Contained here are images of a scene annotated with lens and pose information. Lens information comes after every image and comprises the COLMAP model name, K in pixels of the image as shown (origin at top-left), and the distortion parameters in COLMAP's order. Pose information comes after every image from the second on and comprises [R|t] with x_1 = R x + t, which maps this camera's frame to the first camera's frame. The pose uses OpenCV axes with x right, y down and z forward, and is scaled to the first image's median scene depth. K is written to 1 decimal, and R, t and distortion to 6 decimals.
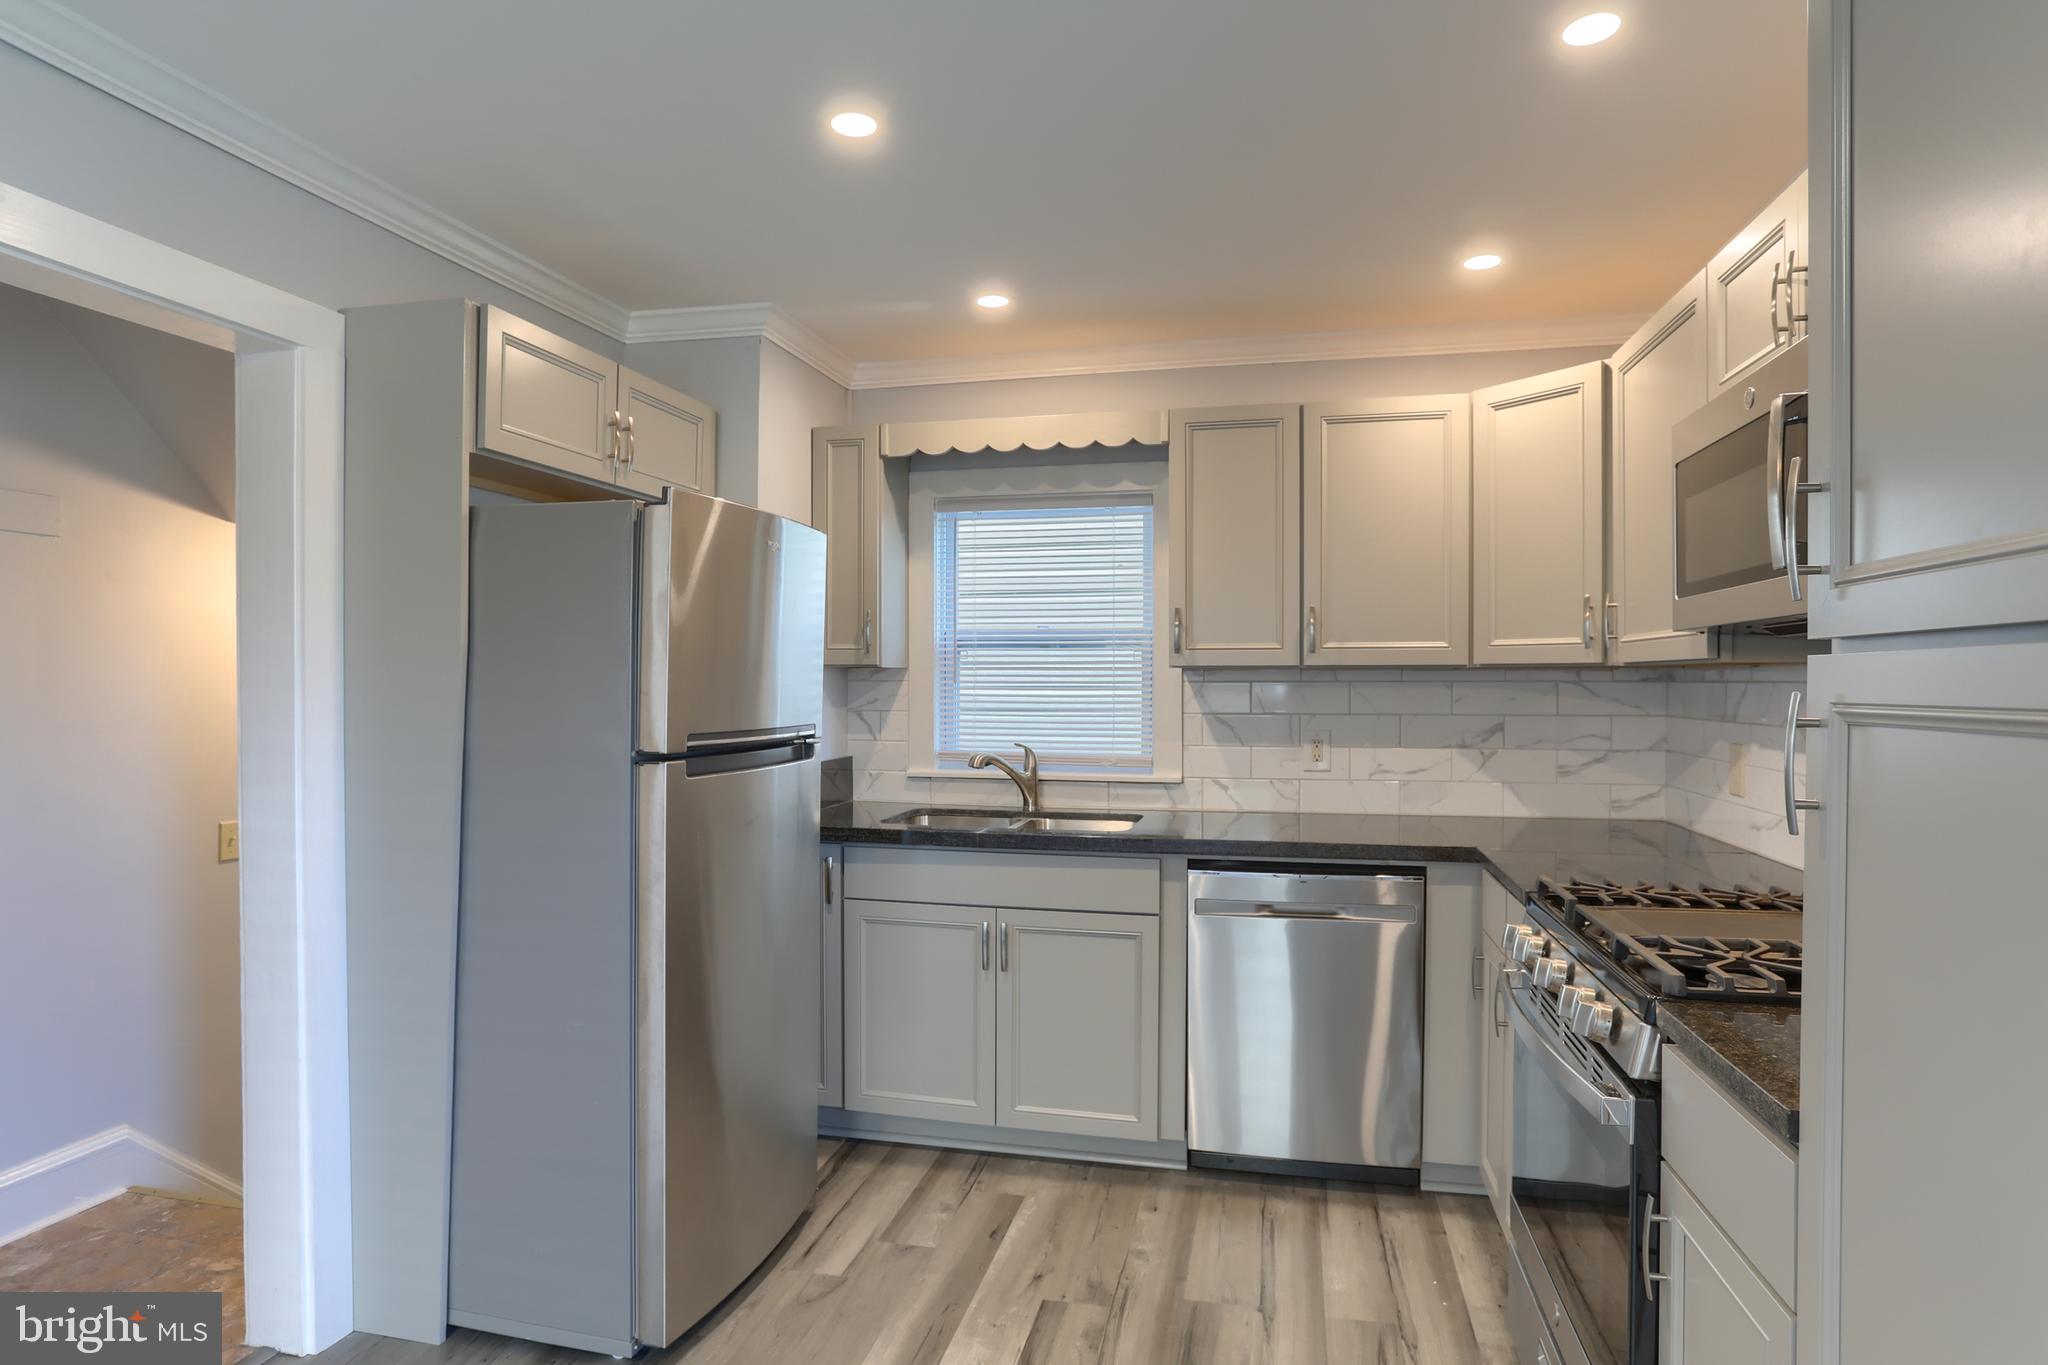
lens RADIAL K [[1116.8, 0, 1022.7], [0, 1116.8, 691.5], [0, 0, 1]] dist [-0.051300, 0.001809]
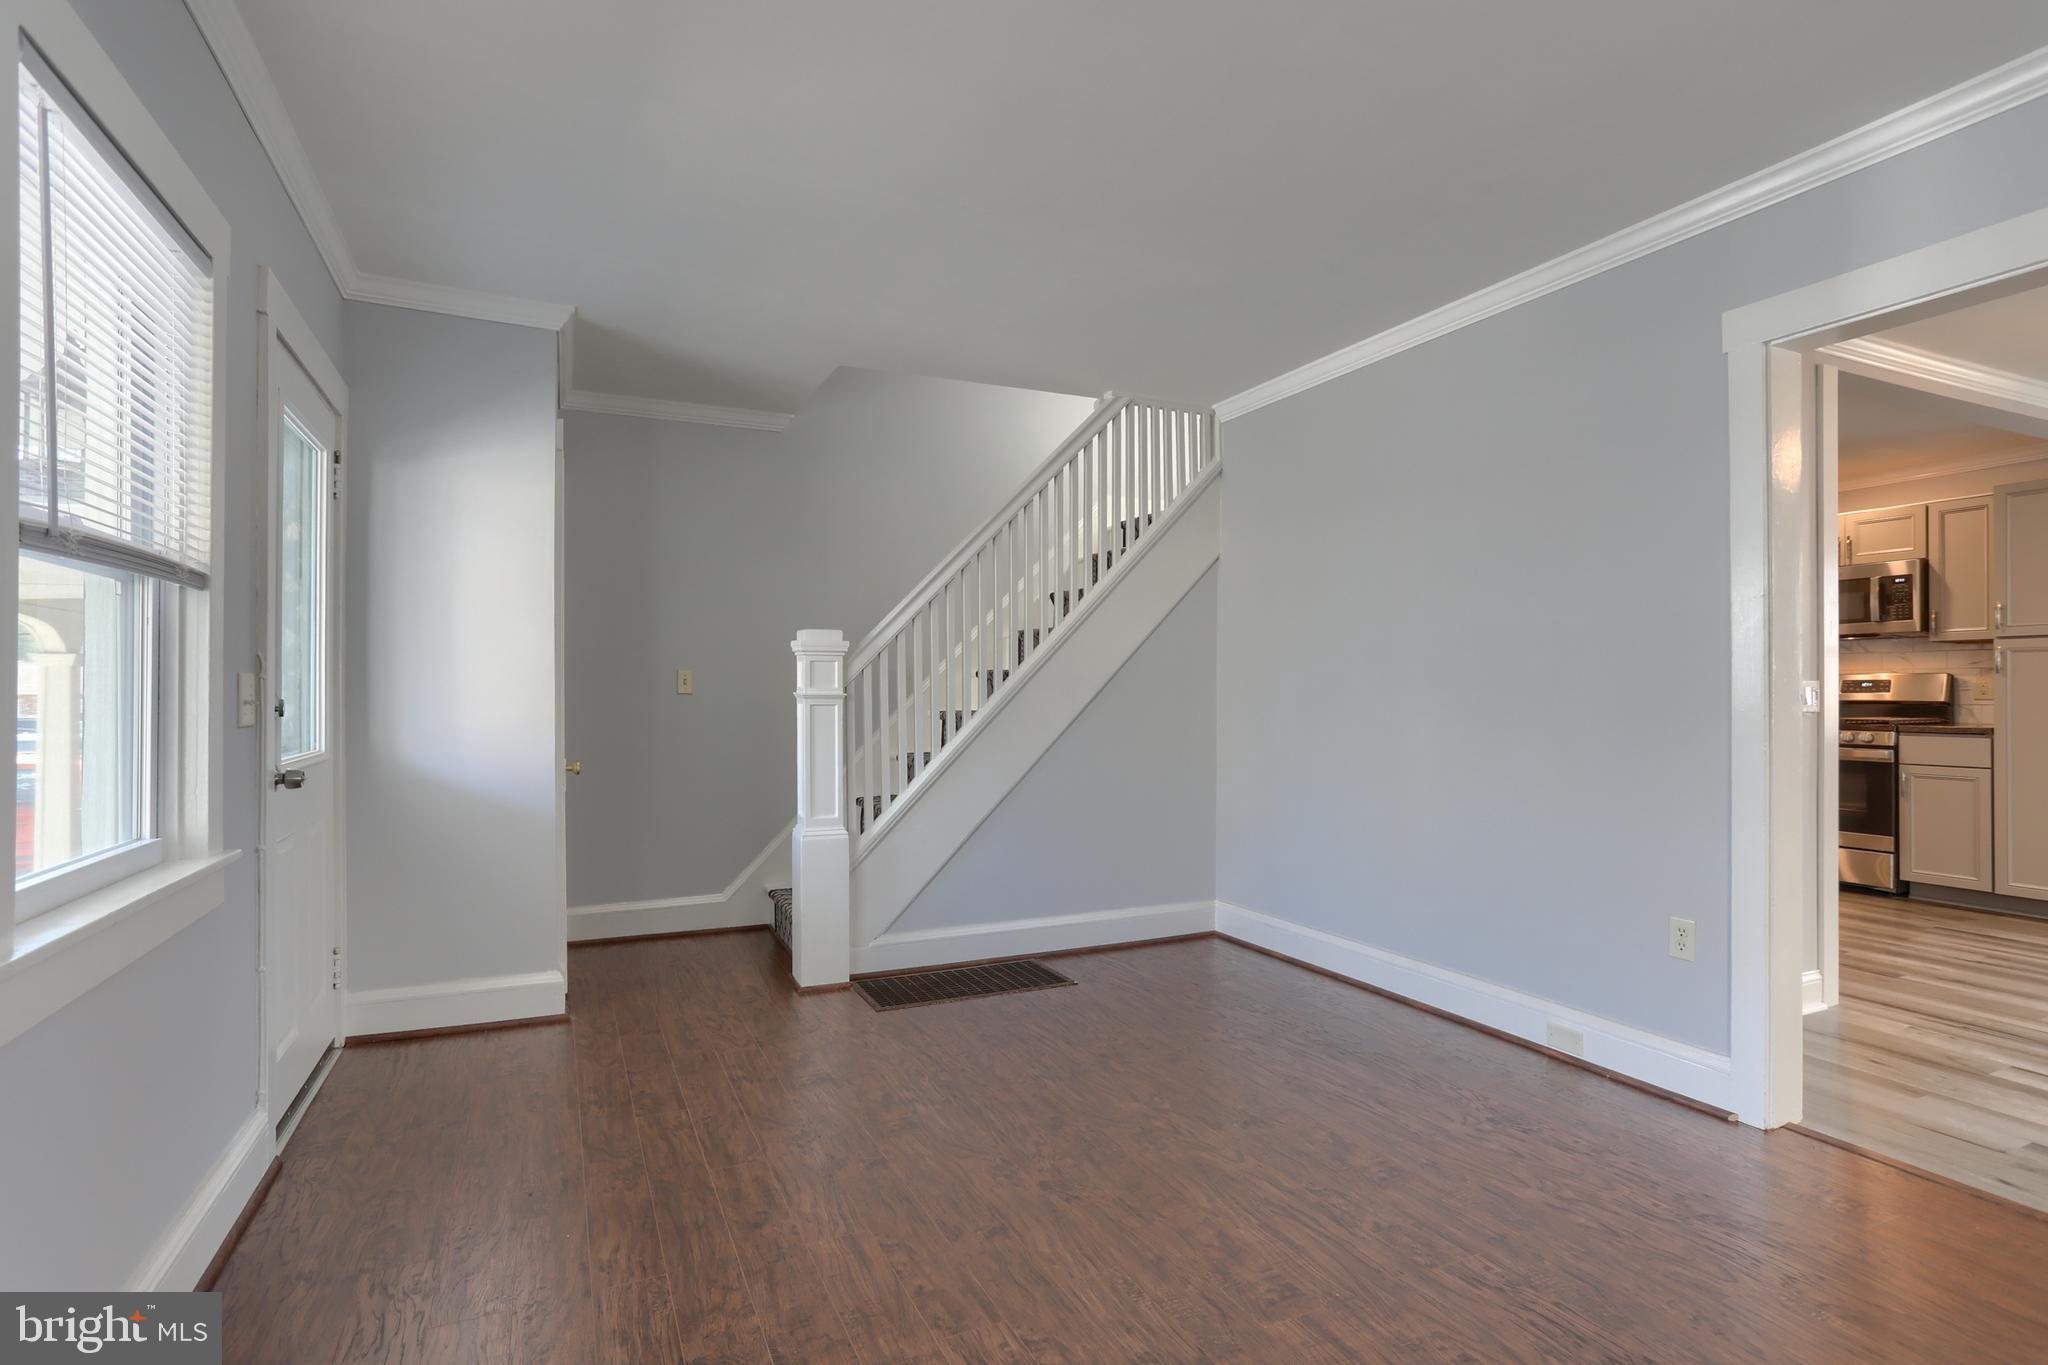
lens RADIAL K [[1006.5, 0, 1040.5], [0, 1006.5, 687.5], [0, 0, 1]] dist [-0.048057, 0.031687]
pose [[0.776765, 0.000473, 0.629791, -1.920867], [0.007624, 0.999919, -0.010155, 0.069357], [-0.629745, 0.012689, 0.776698, 0.062917]]
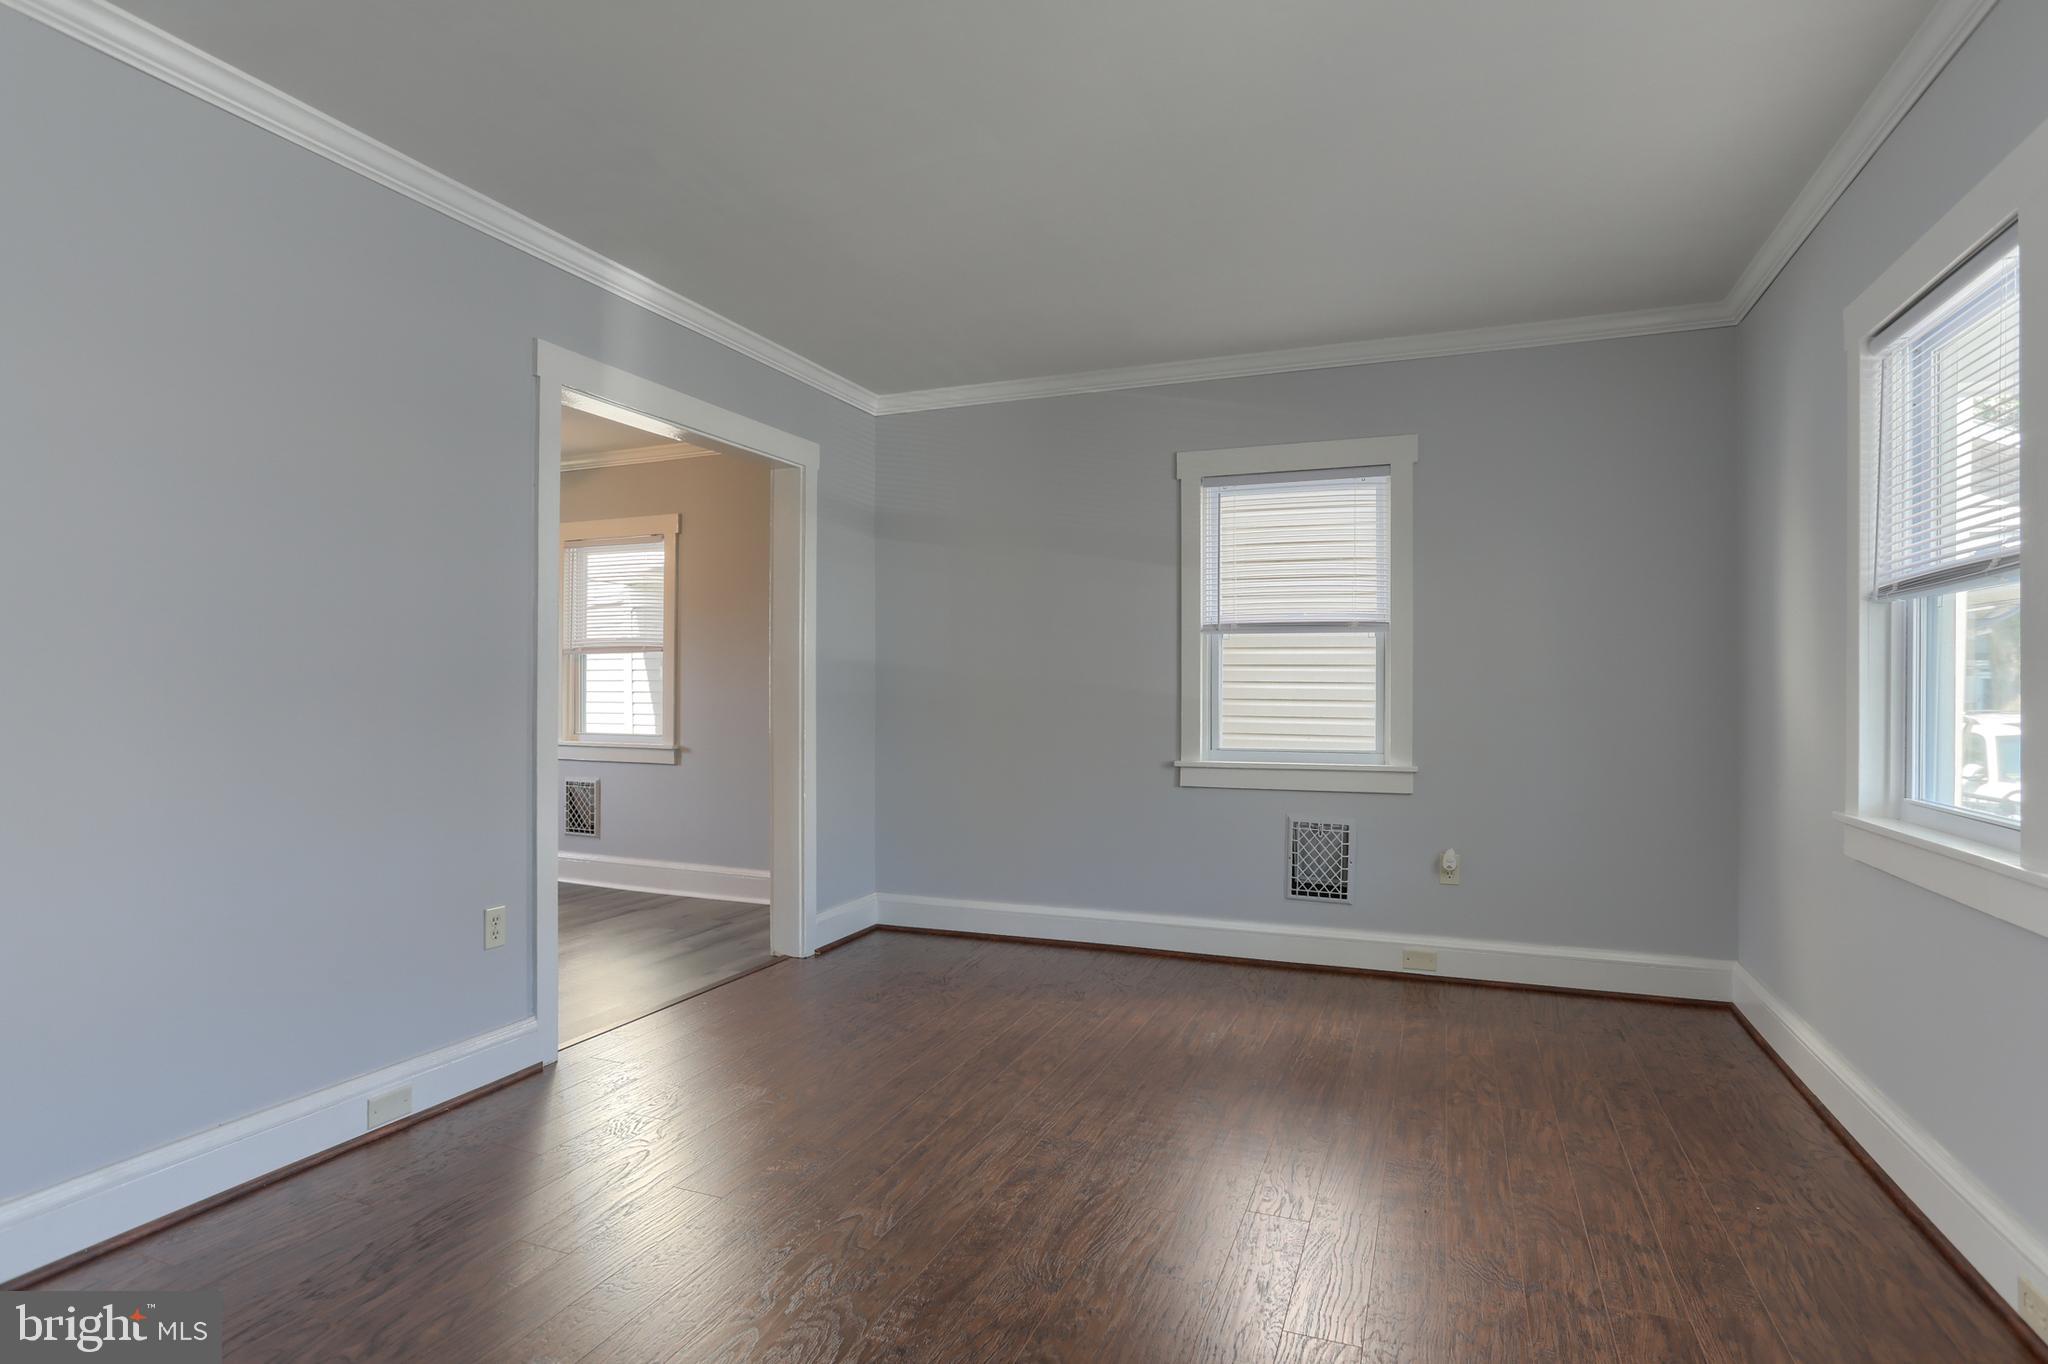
lens RADIAL K [[1050.3, 0, 1024.0], [0, 1050.3, 691.7], [0, 0, 1]] dist [-0.060894, 0.000024]
pose [[-0.988902, -0.002700, 0.148544, -1.534491], [-0.000717, 0.999910, 0.013398, 0.063625], [-0.148567, 0.013142, -0.988815, 1.219032]]
